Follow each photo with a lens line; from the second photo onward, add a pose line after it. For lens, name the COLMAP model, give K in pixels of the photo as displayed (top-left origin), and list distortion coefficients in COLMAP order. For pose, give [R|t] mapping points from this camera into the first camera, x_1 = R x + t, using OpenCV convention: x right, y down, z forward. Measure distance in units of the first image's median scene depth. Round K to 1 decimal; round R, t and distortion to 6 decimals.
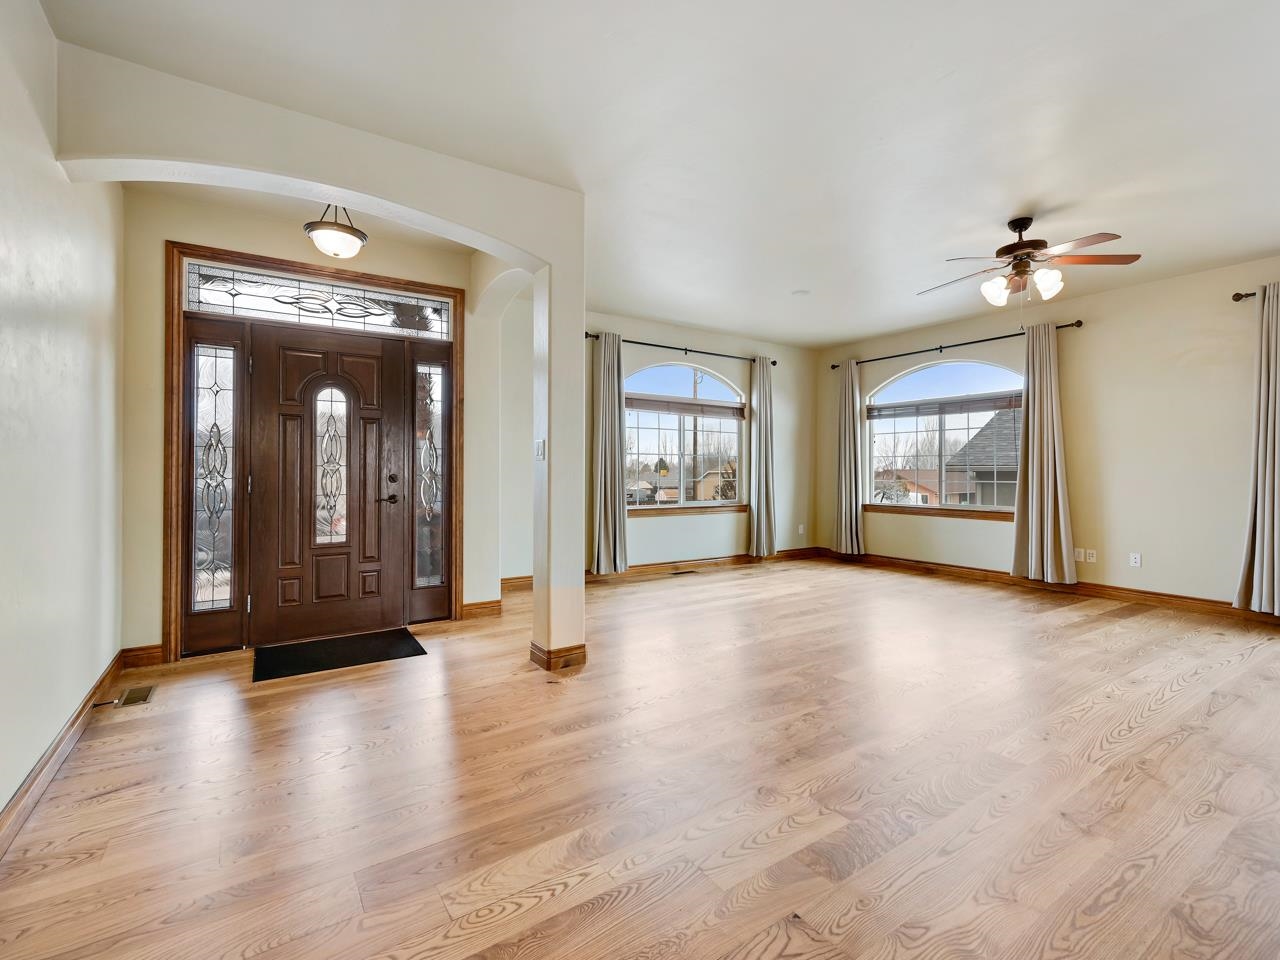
lens RADIAL K [[578.3, 0, 640.0], [0, 578.3, 480.0], [0, 0, 1]] dist [0.002771, 0.000440]
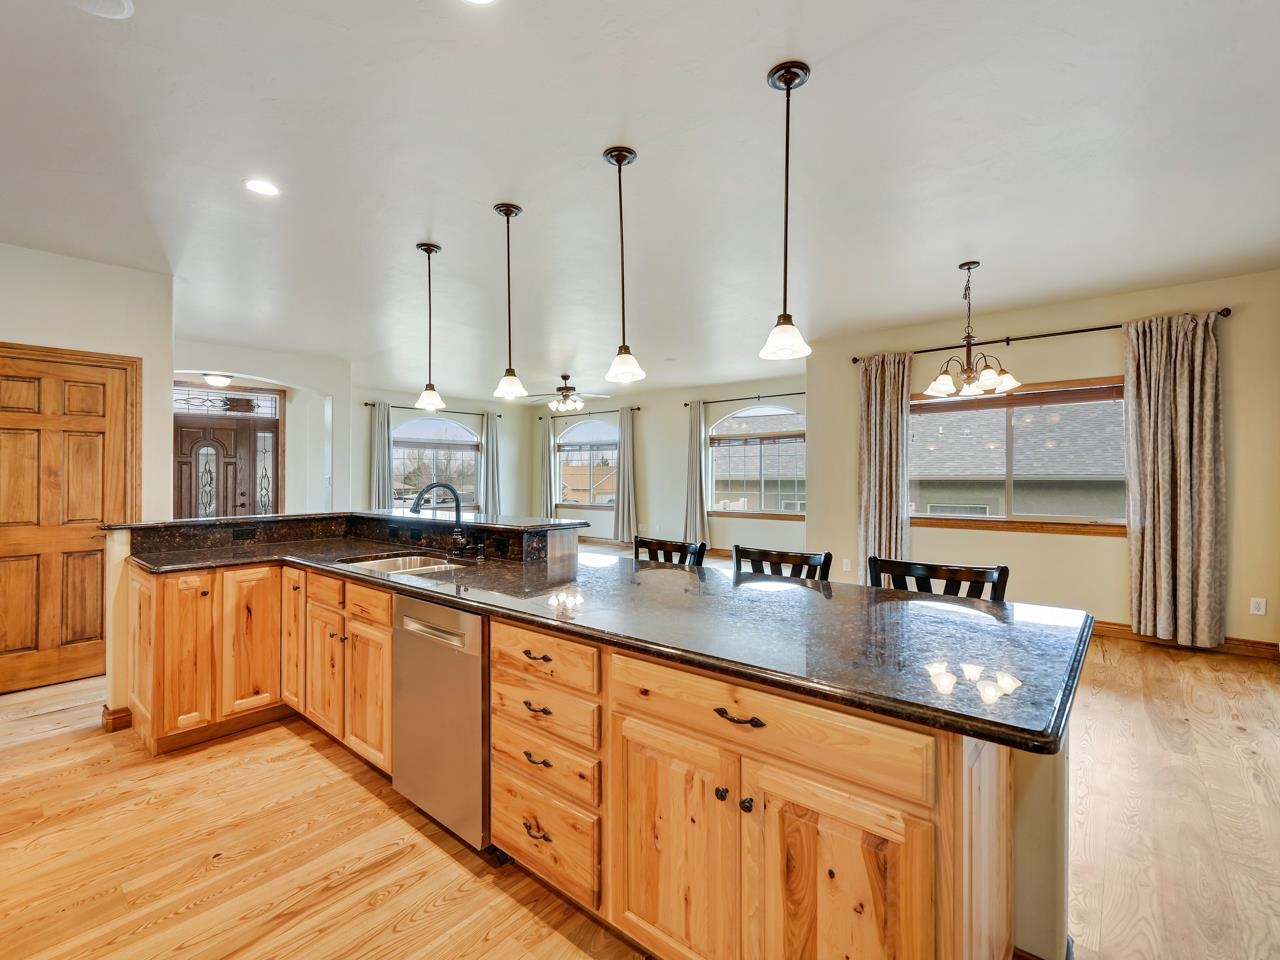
lens RADIAL K [[578.3, 0, 640.0], [0, 578.3, 480.0], [0, 0, 1]] dist [0.002771, 0.000440]
pose [[0.957604, -0.009466, 0.287931, 0.237544], [0.011937, 0.999905, -0.006825, -0.018769], [-0.287839, 0.009973, 0.957627, -1.064965]]
